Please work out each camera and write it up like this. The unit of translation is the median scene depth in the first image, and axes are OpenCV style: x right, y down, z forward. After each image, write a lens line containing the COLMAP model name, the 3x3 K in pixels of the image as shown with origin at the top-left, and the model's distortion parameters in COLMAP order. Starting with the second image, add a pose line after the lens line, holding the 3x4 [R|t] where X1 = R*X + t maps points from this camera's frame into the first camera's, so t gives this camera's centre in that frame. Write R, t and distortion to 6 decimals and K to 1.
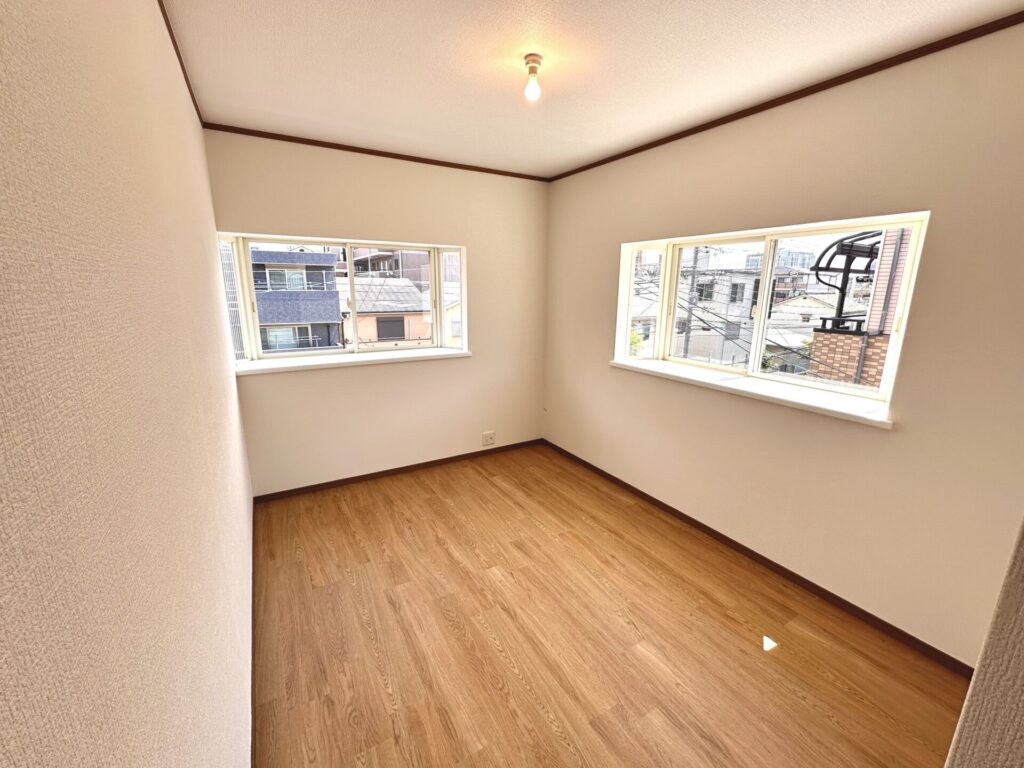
lens RADIAL K [[418.8, 0, 512.0], [0, 418.8, 384.0], [0, 0, 1]] dist [-0.005764, -0.000431]
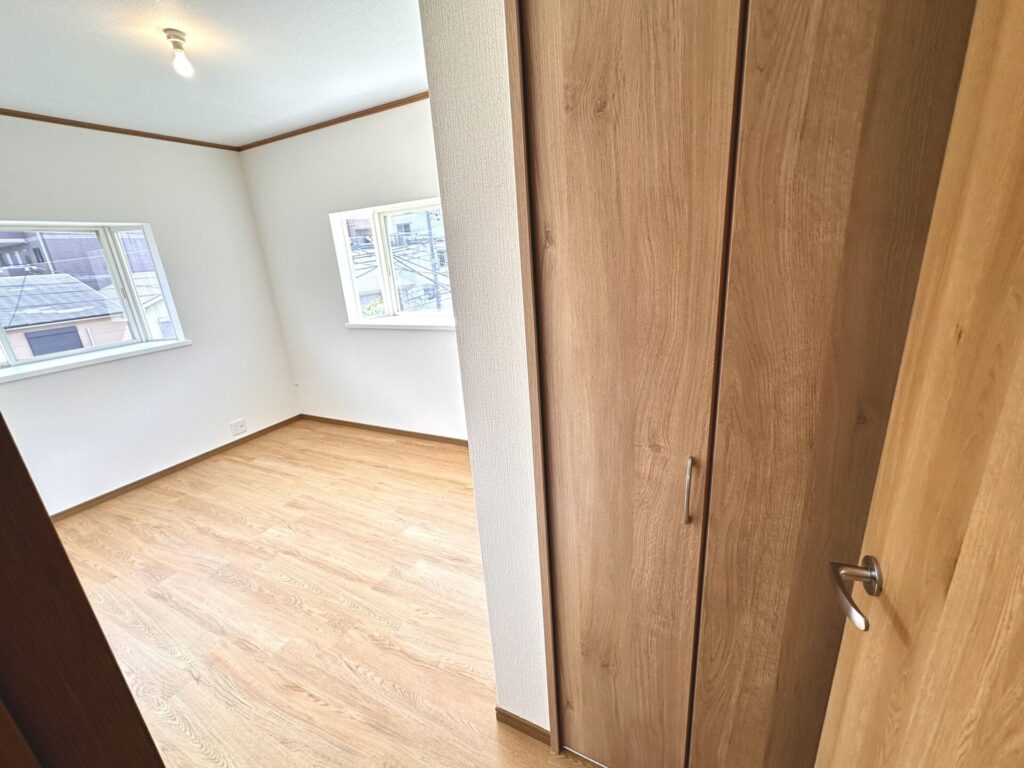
lens RADIAL K [[418.8, 0, 512.0], [0, 418.8, 384.0], [0, 0, 1]] dist [-0.005764, -0.000431]
pose [[0.840056, -0.229644, 0.491498, 0.031498], [0.198206, 0.973275, 0.115977, 0.066920], [-0.504996, -0.000010, 0.863122, -0.191899]]
